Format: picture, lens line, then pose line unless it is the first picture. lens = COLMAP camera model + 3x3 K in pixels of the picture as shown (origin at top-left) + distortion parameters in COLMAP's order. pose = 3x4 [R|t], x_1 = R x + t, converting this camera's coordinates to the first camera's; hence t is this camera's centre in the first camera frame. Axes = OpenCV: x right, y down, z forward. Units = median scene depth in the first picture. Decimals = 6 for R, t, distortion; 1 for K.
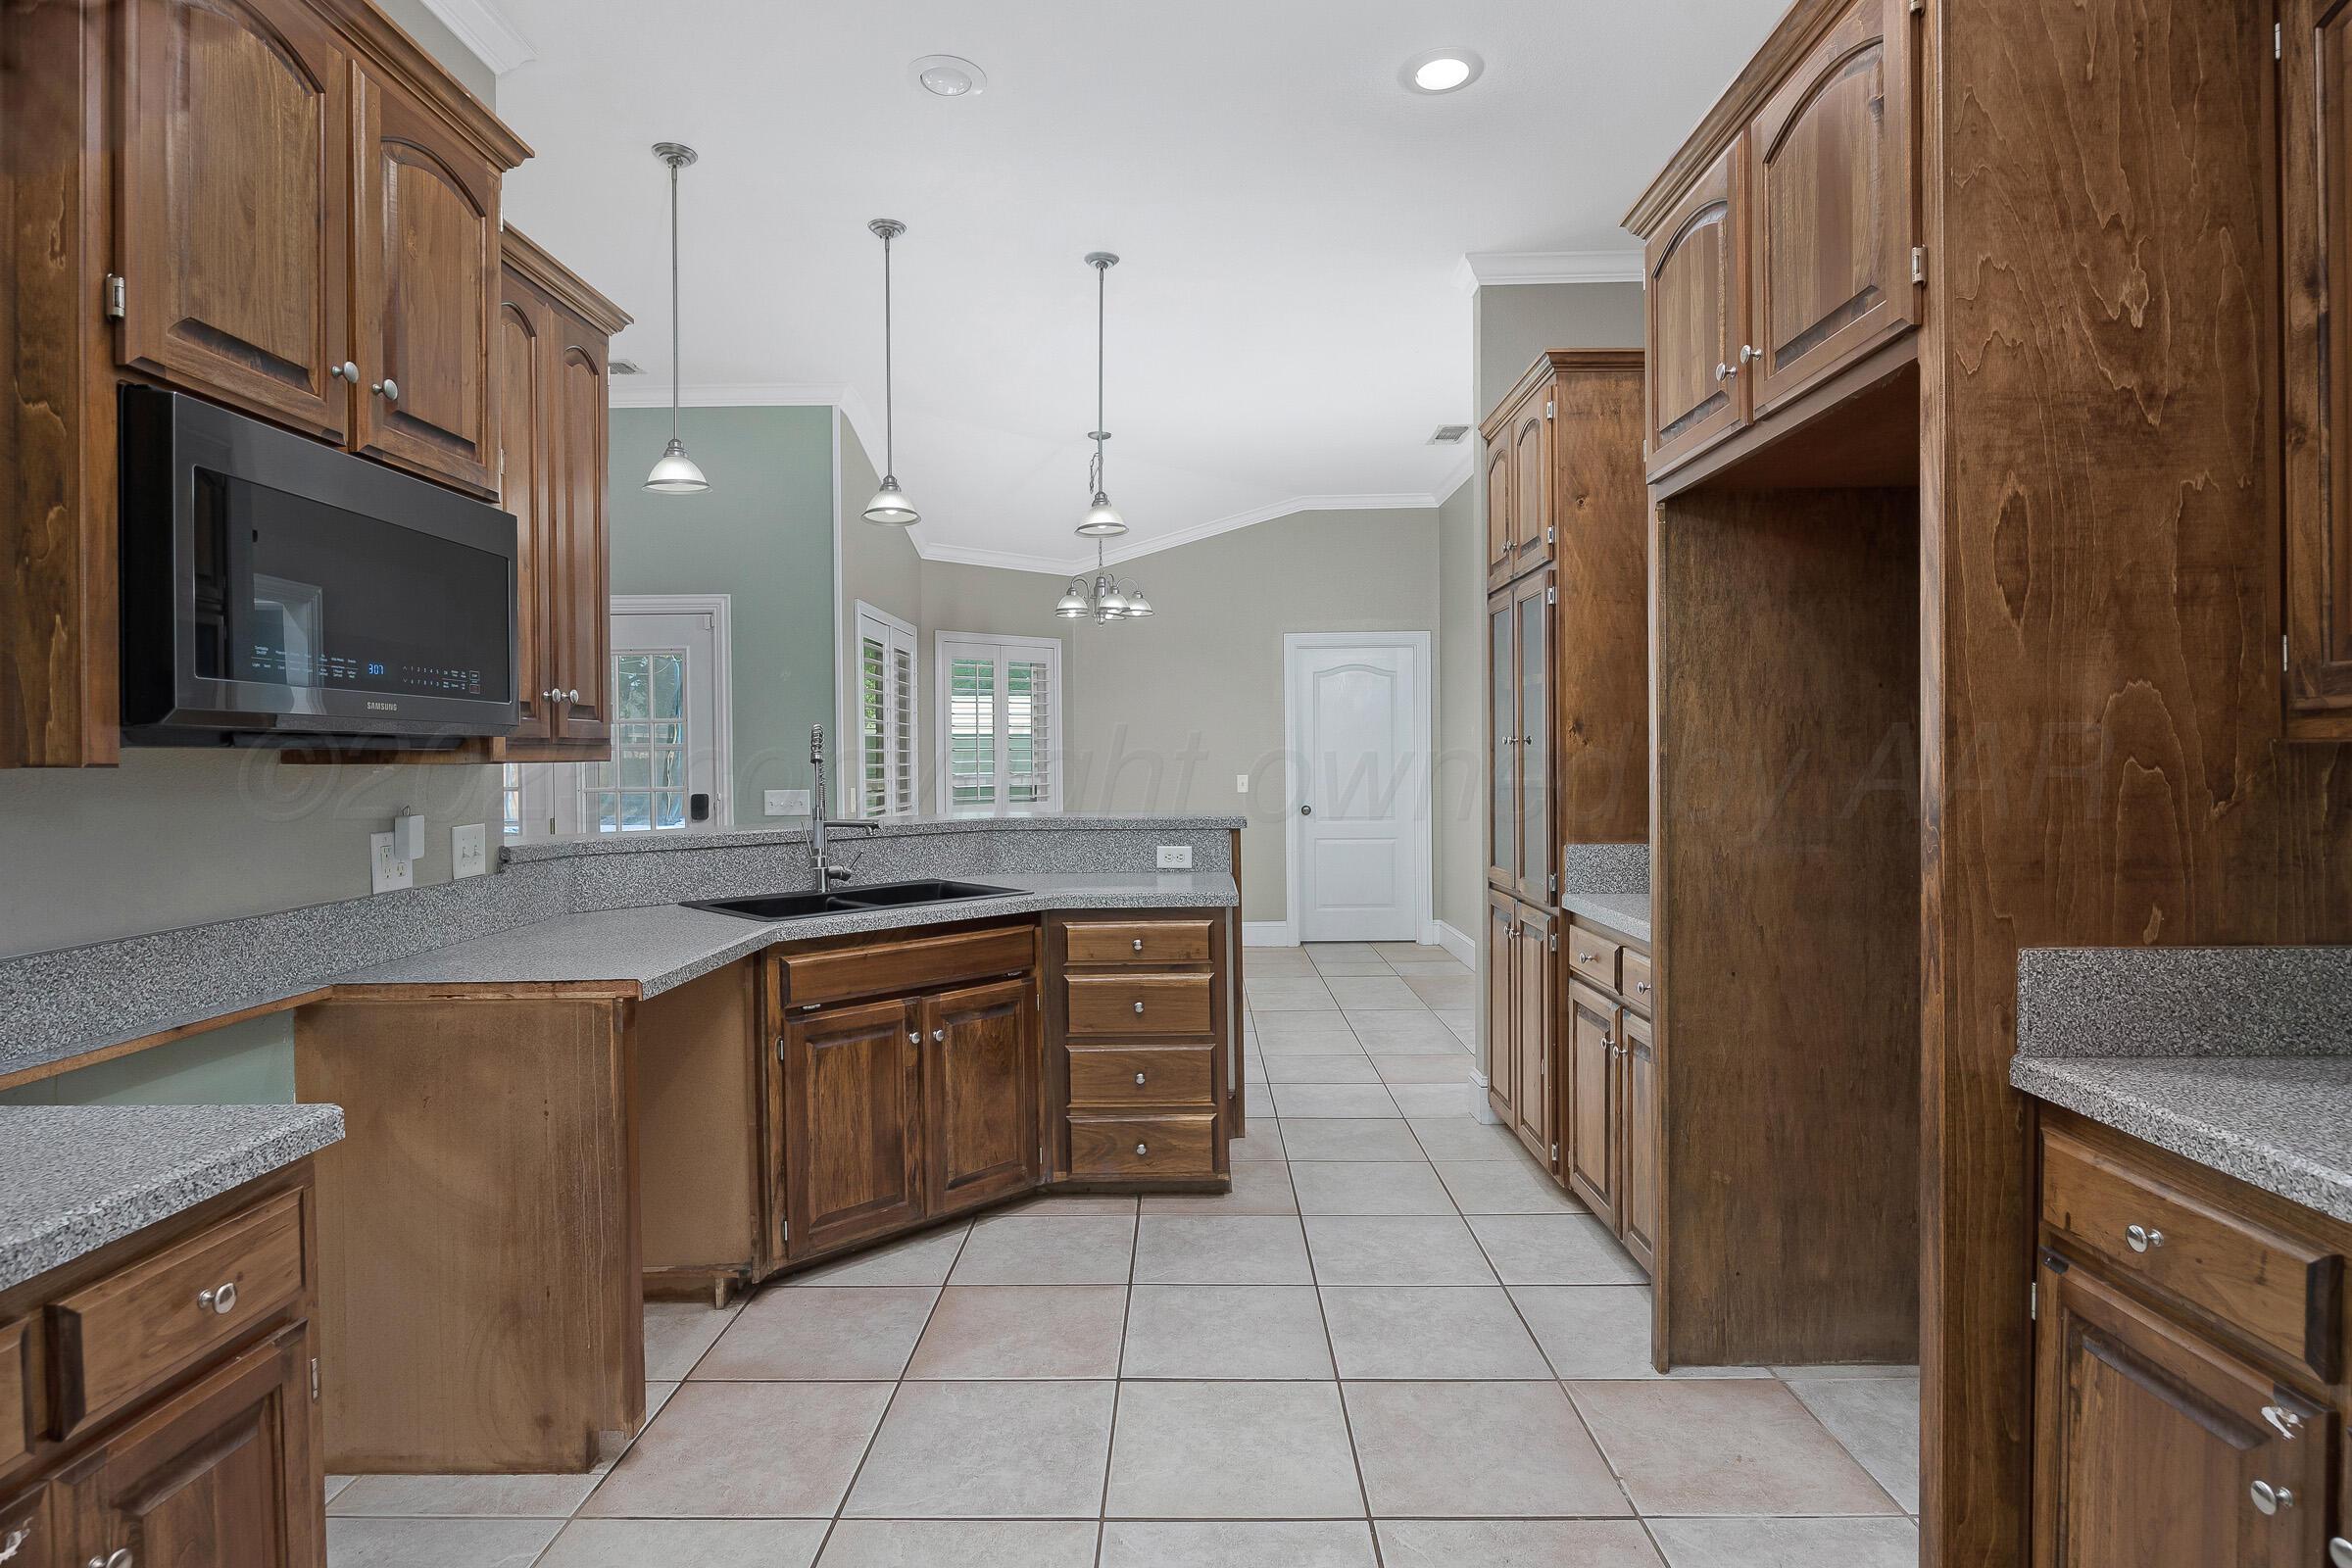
lens RADIAL K [[1125.3, 0, 1168.0], [0, 1125.3, 775.8], [0, 0, 1]] dist [-0.010833, 0.001206]
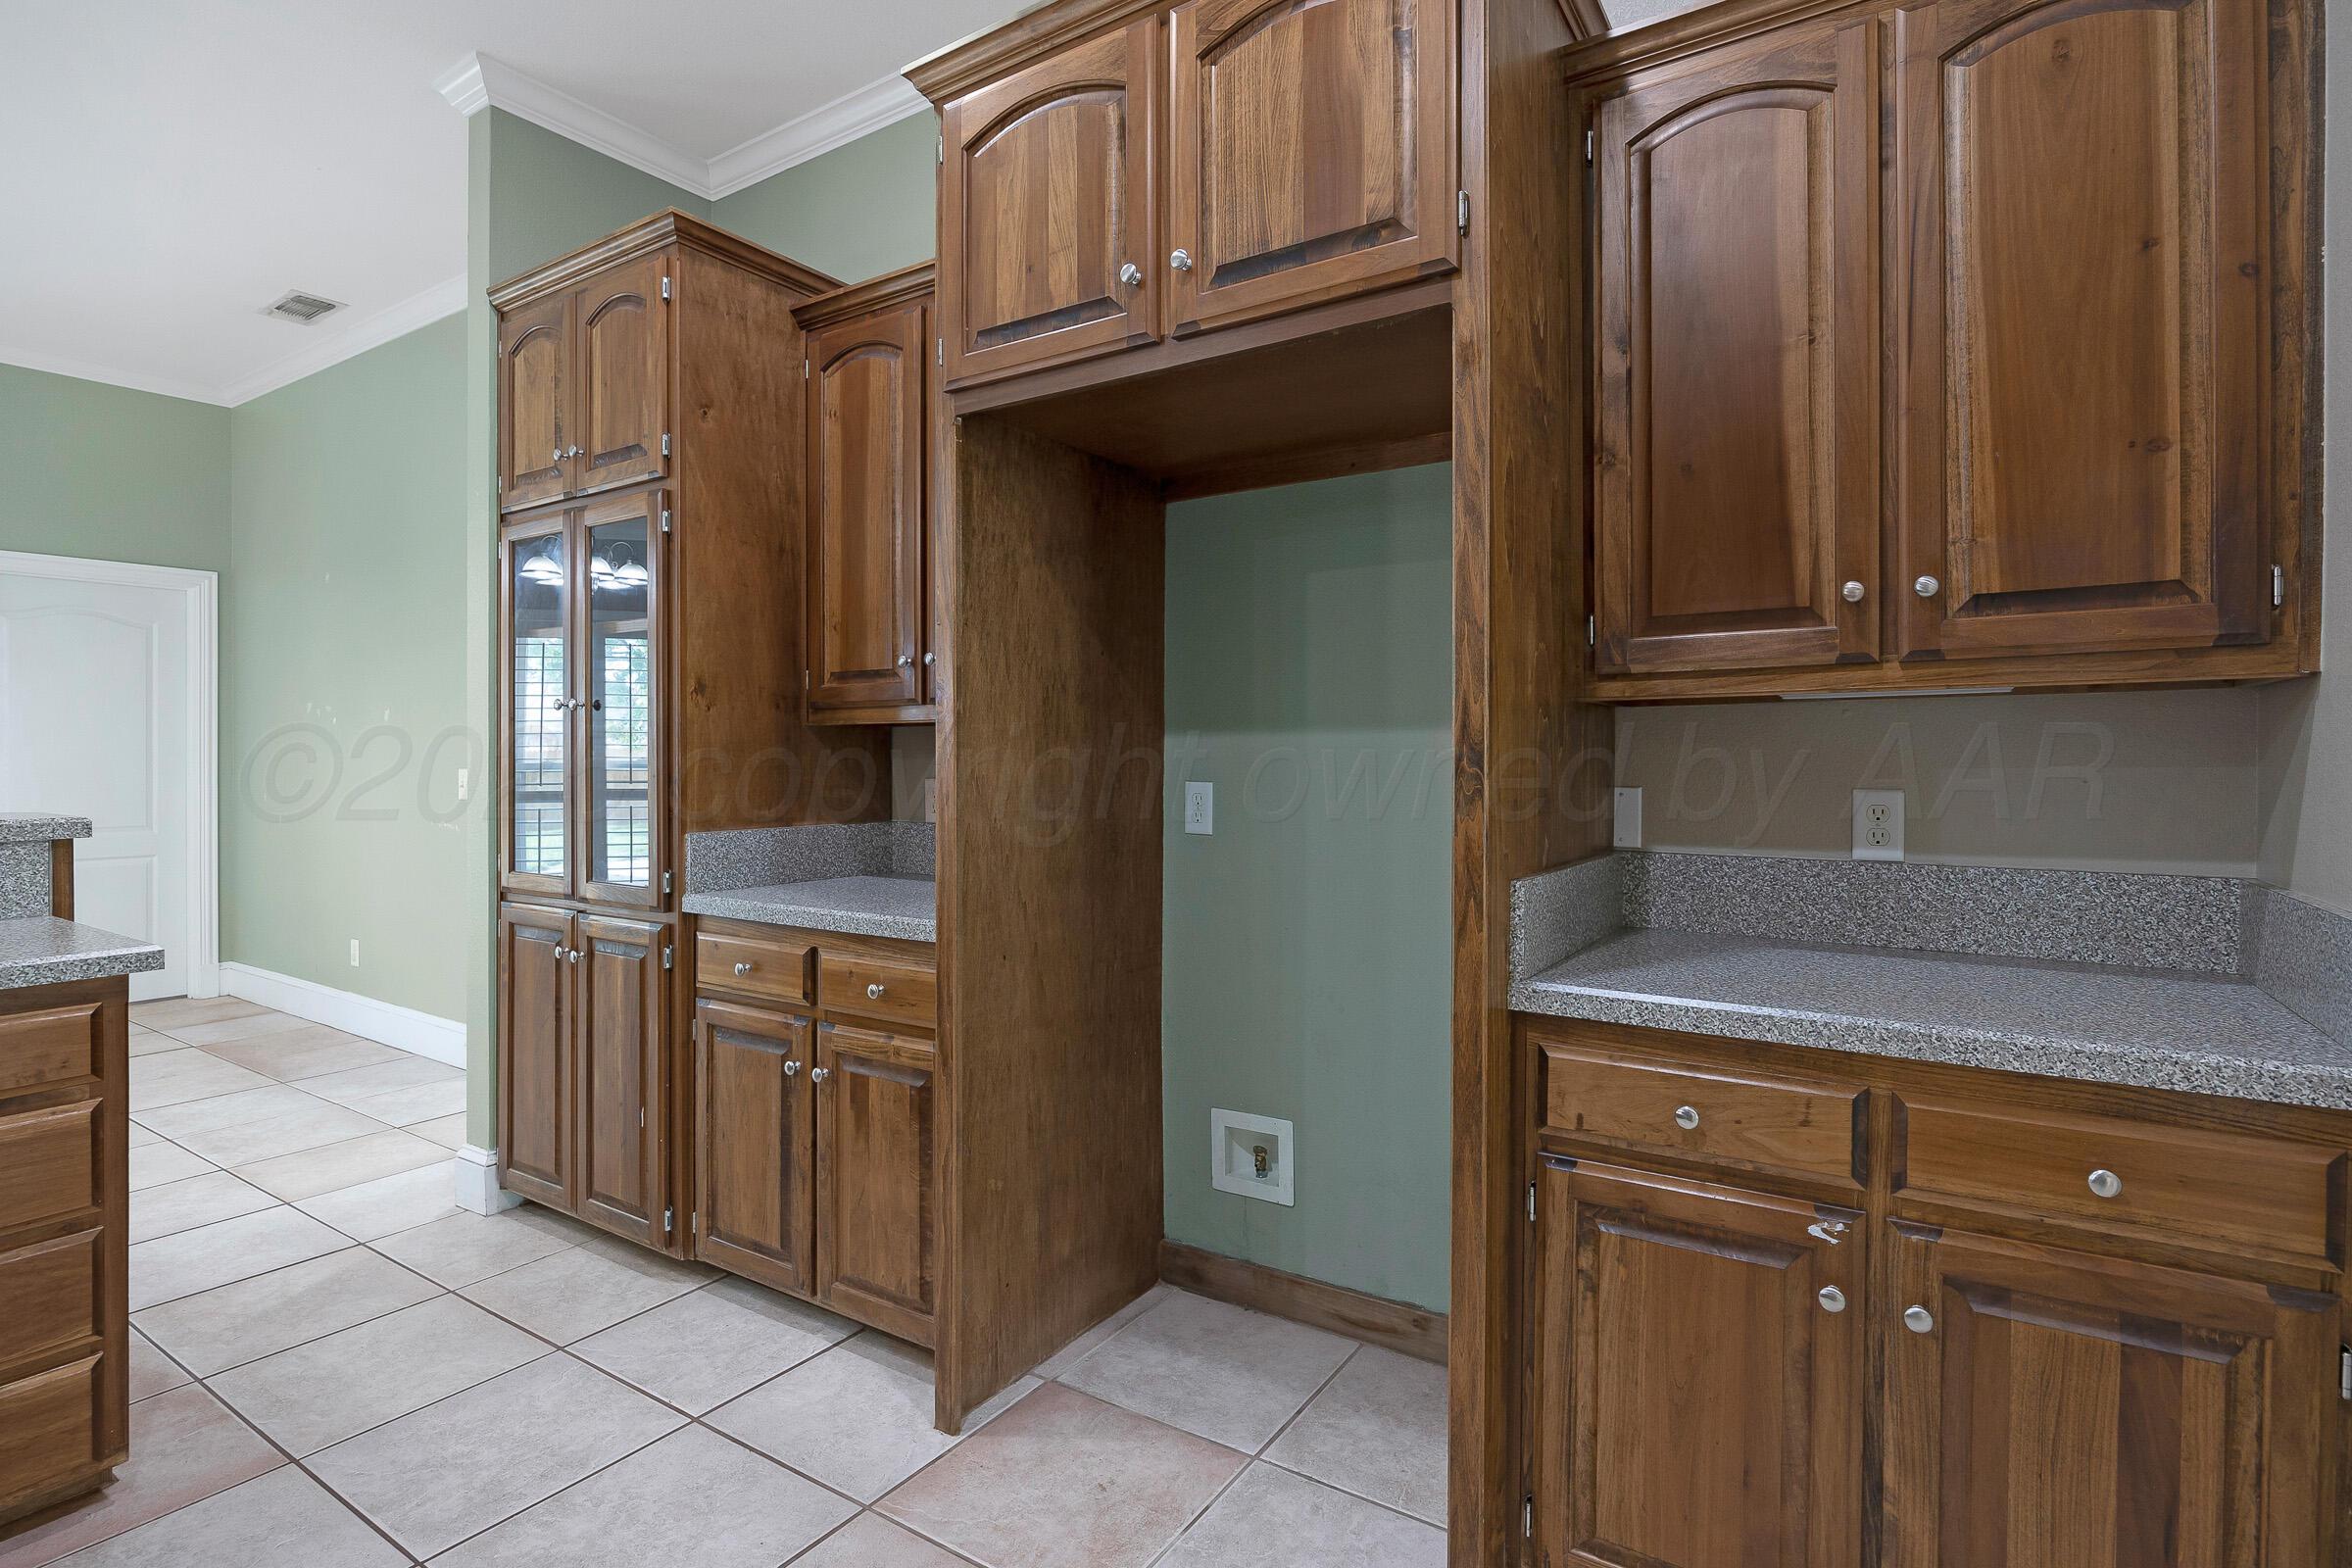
lens RADIAL K [[1125.3, 0, 1180.0], [0, 1125.3, 770.2], [0, 0, 1]] dist [-0.010833, 0.001206]
pose [[0.549407, -0.000987, 0.835554, -0.178787], [0.004656, 0.999987, -0.001880, 0.027561], [-0.835542, 0.004923, 0.549405, 0.379505]]
